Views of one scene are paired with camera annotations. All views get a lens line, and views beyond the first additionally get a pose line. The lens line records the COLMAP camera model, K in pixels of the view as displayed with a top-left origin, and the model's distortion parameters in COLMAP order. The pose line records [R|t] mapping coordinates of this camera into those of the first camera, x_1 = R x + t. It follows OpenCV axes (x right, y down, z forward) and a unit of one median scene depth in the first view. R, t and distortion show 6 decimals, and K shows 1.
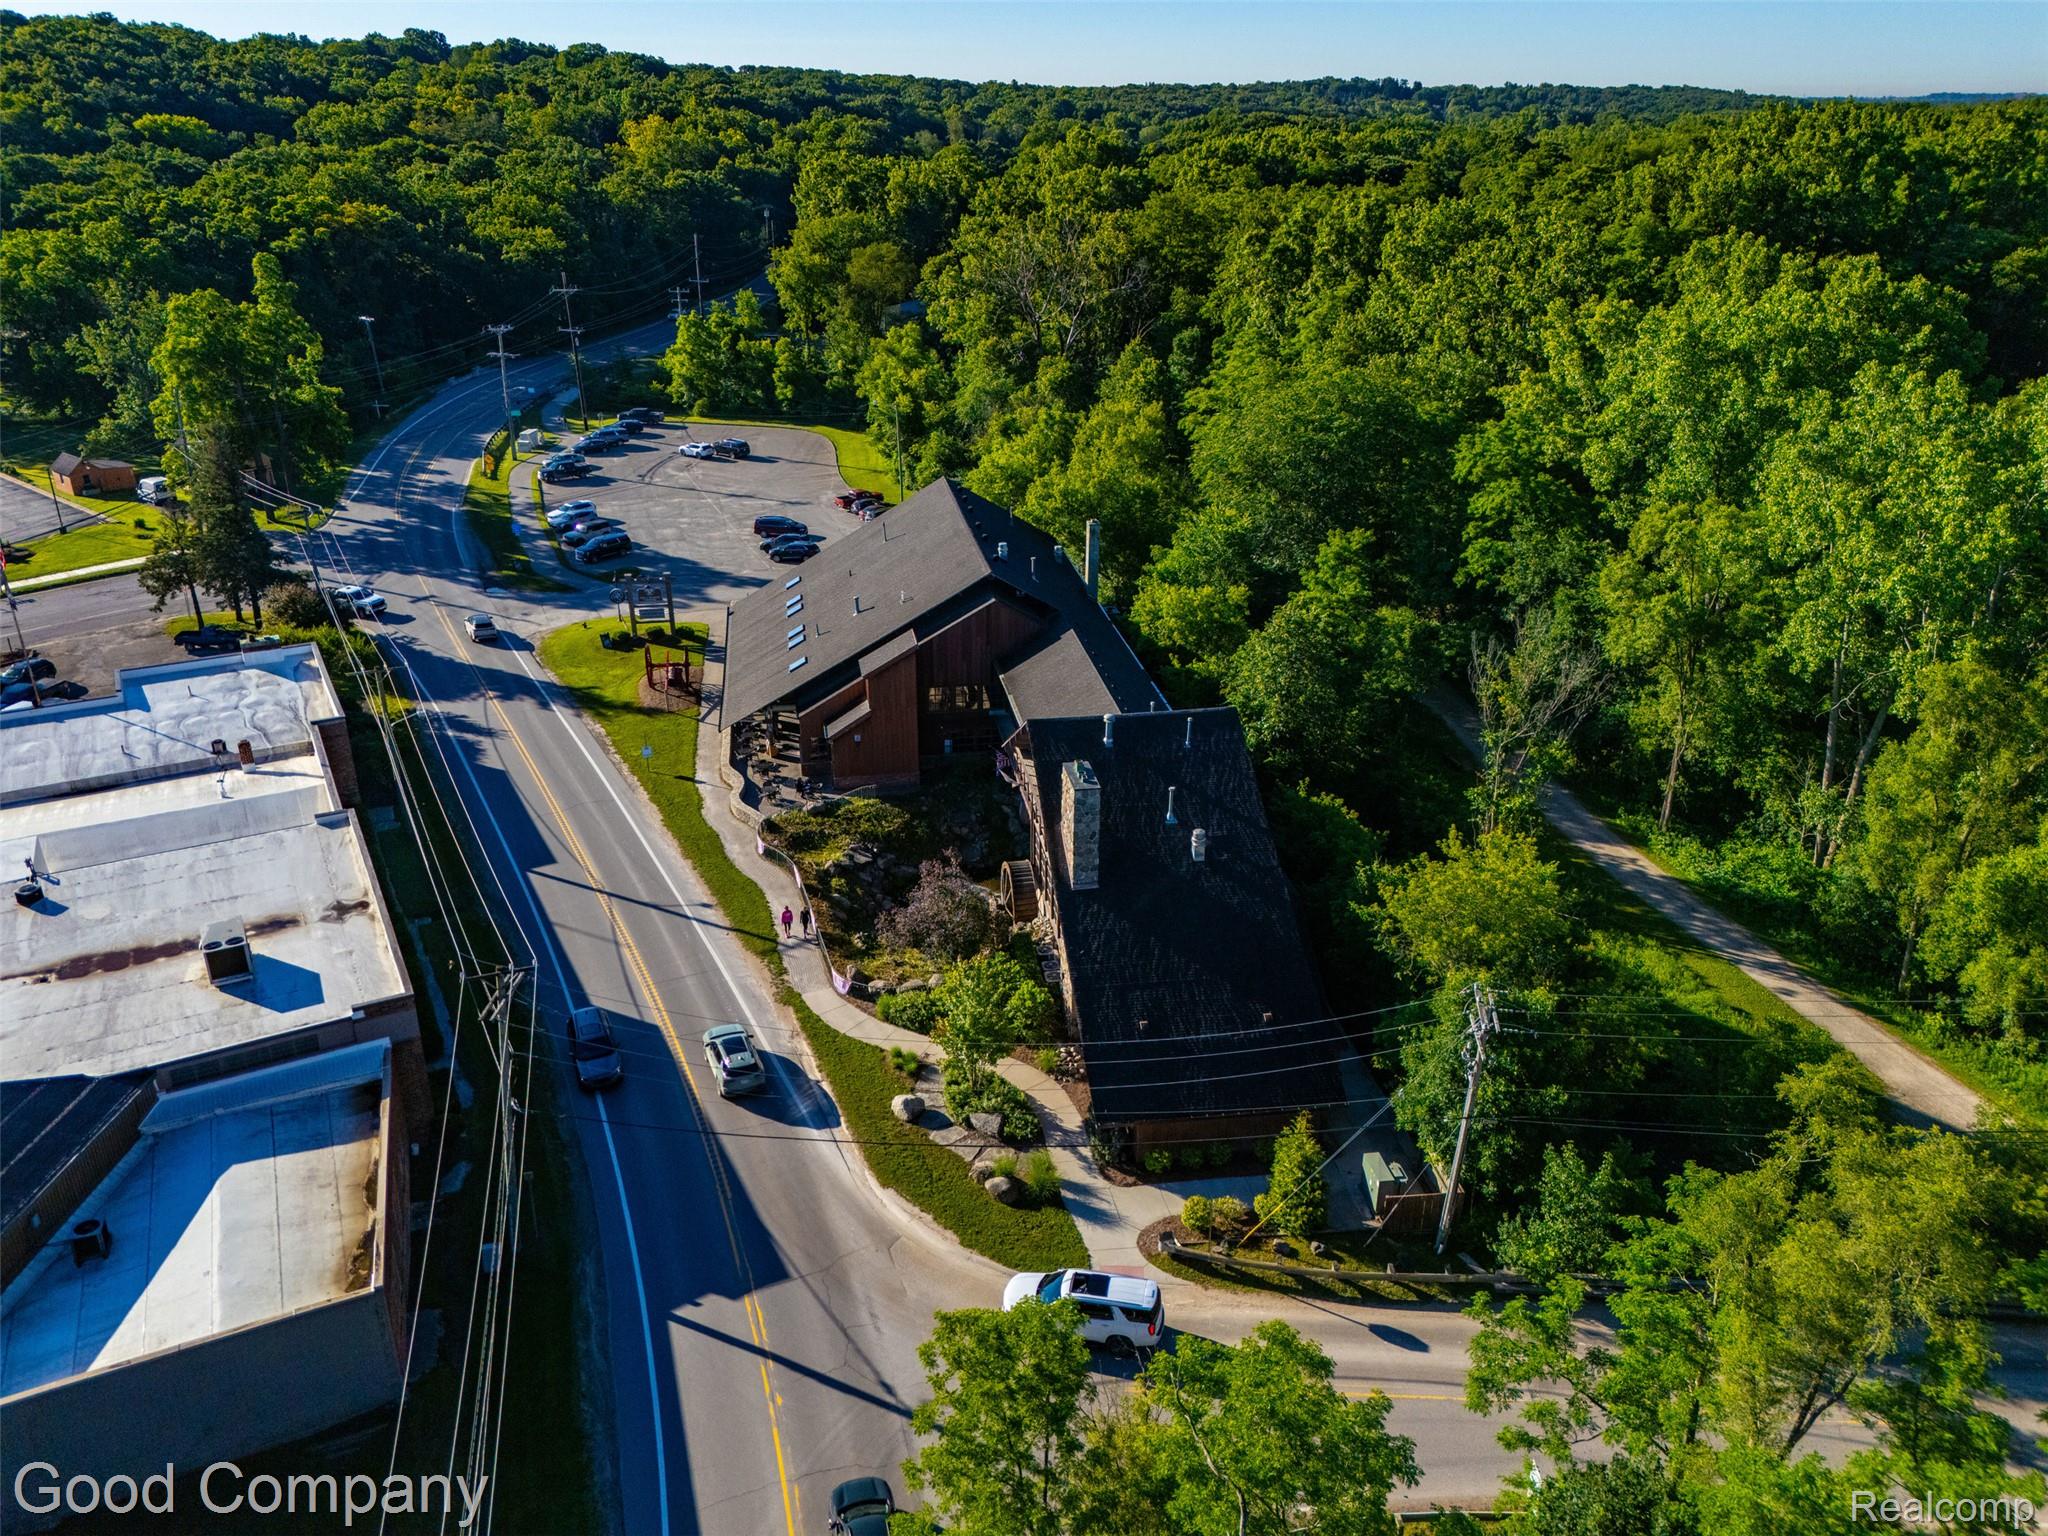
lens RADIAL K [[1447.5, 0, 1024.0], [0, 1447.5, 768.0], [0, 0, 1]] dist [0.006698, 0.003386]
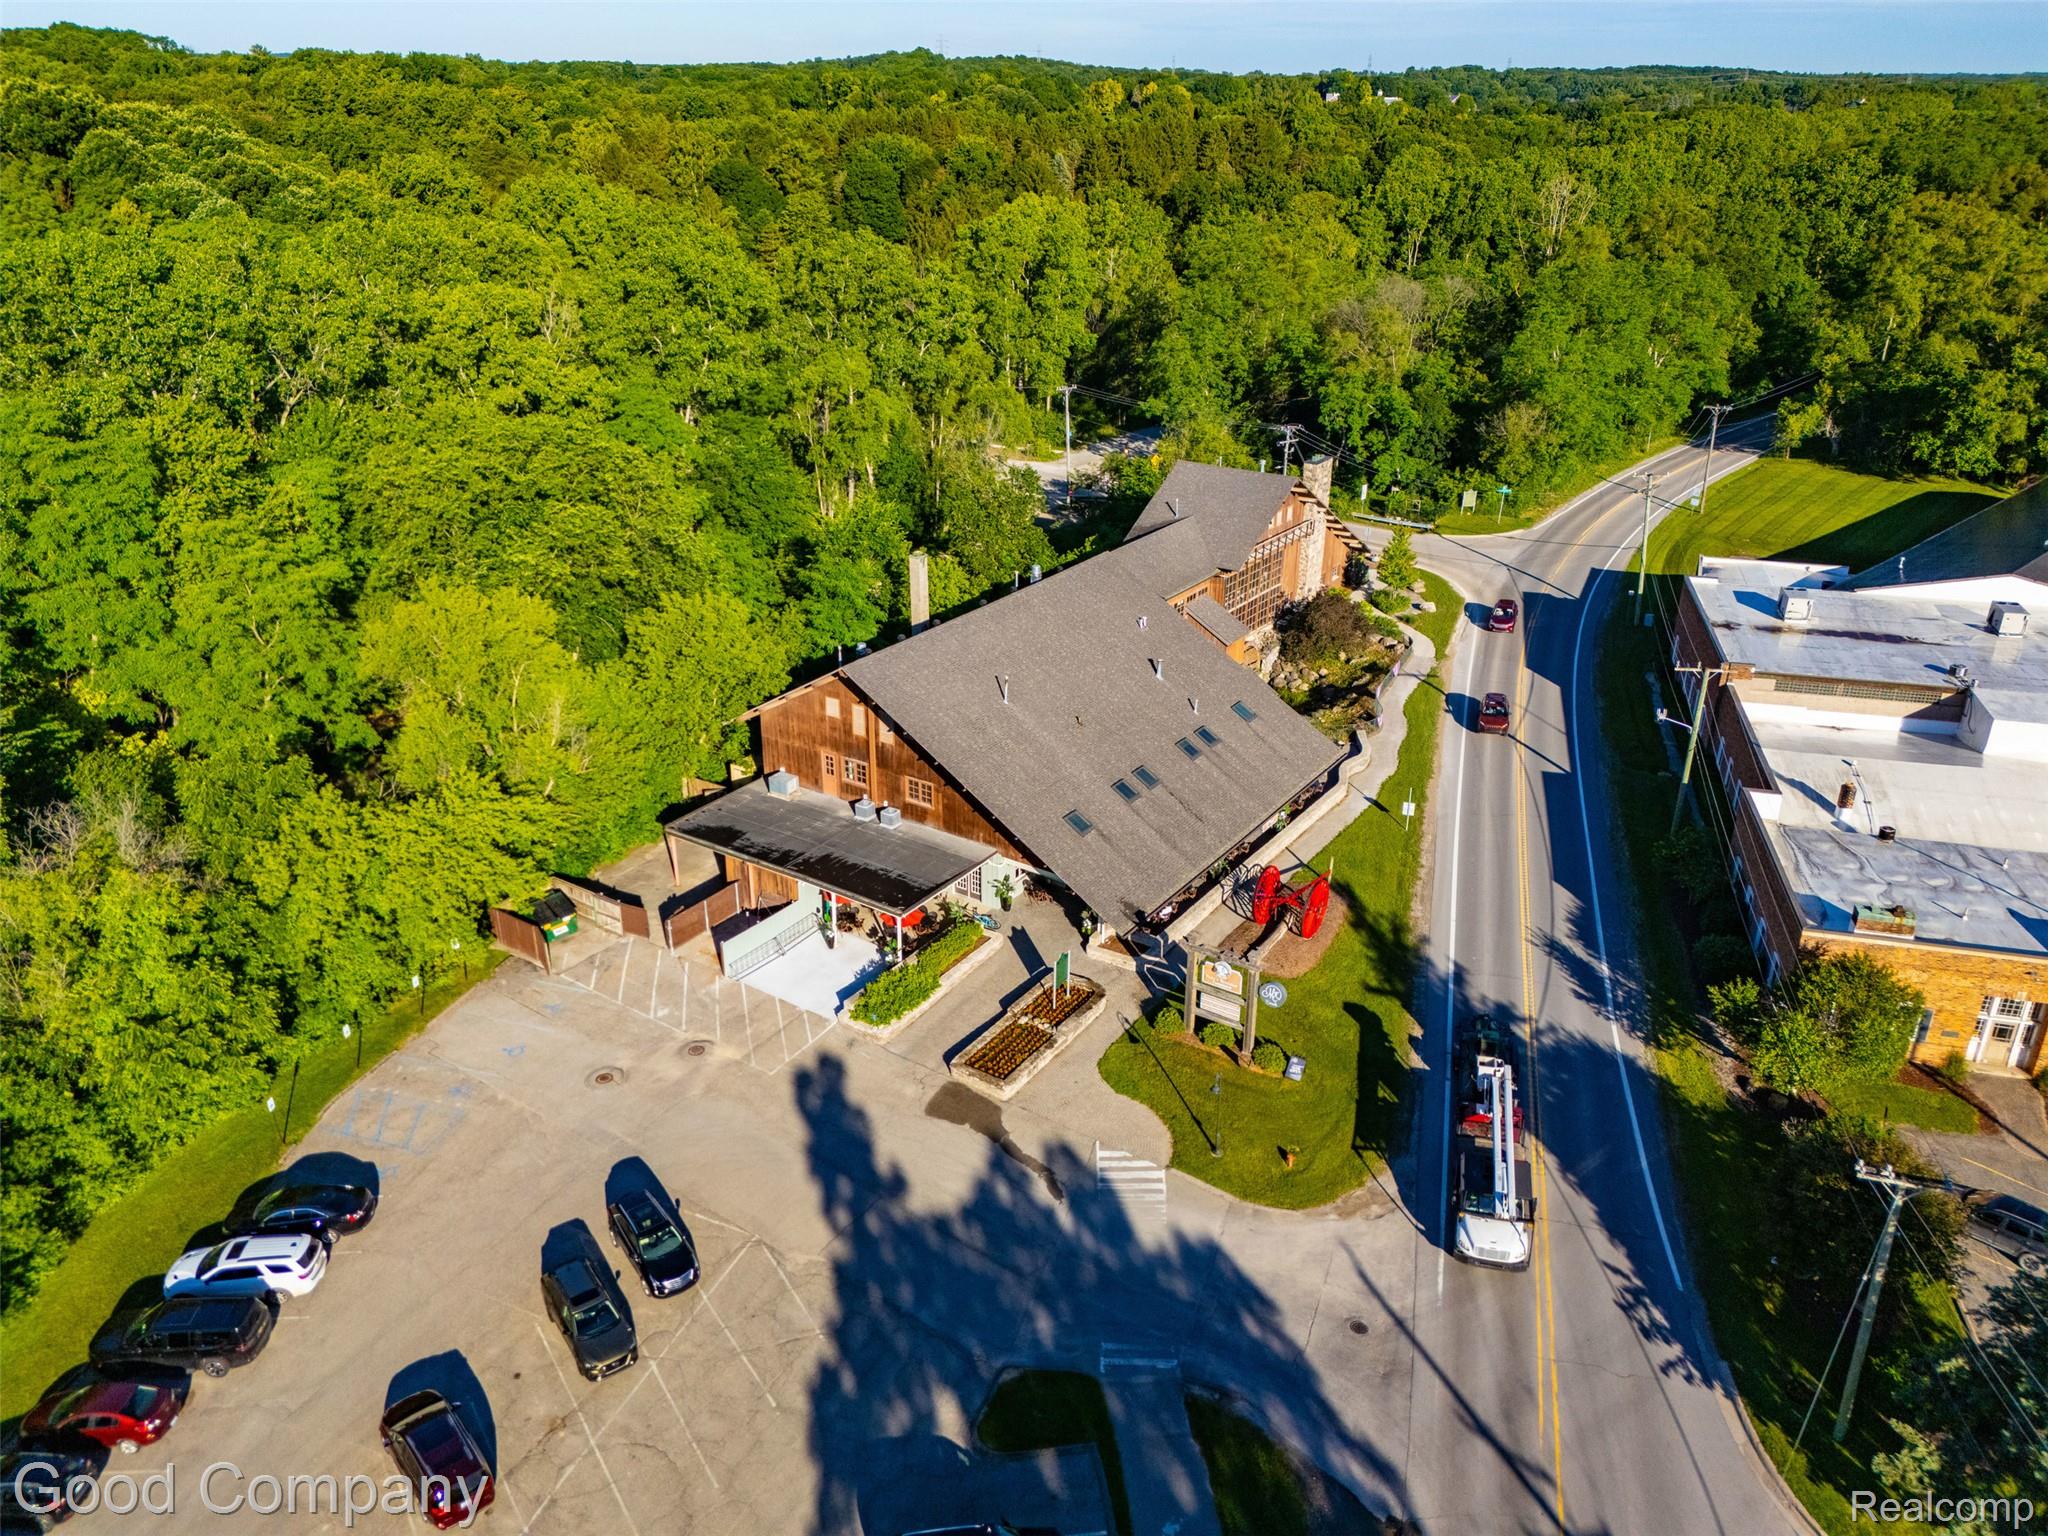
lens RADIAL K [[1446.1, 0, 1024.0], [0, 1446.1, 768.0], [0, 0, 1]] dist [-0.005294, -0.004661]
pose [[-0.709099, -0.309178, 0.633709, -0.739878], [0.290066, 0.691261, 0.661831, -0.783903], [-0.642682, 0.653121, -0.400490, 1.690853]]
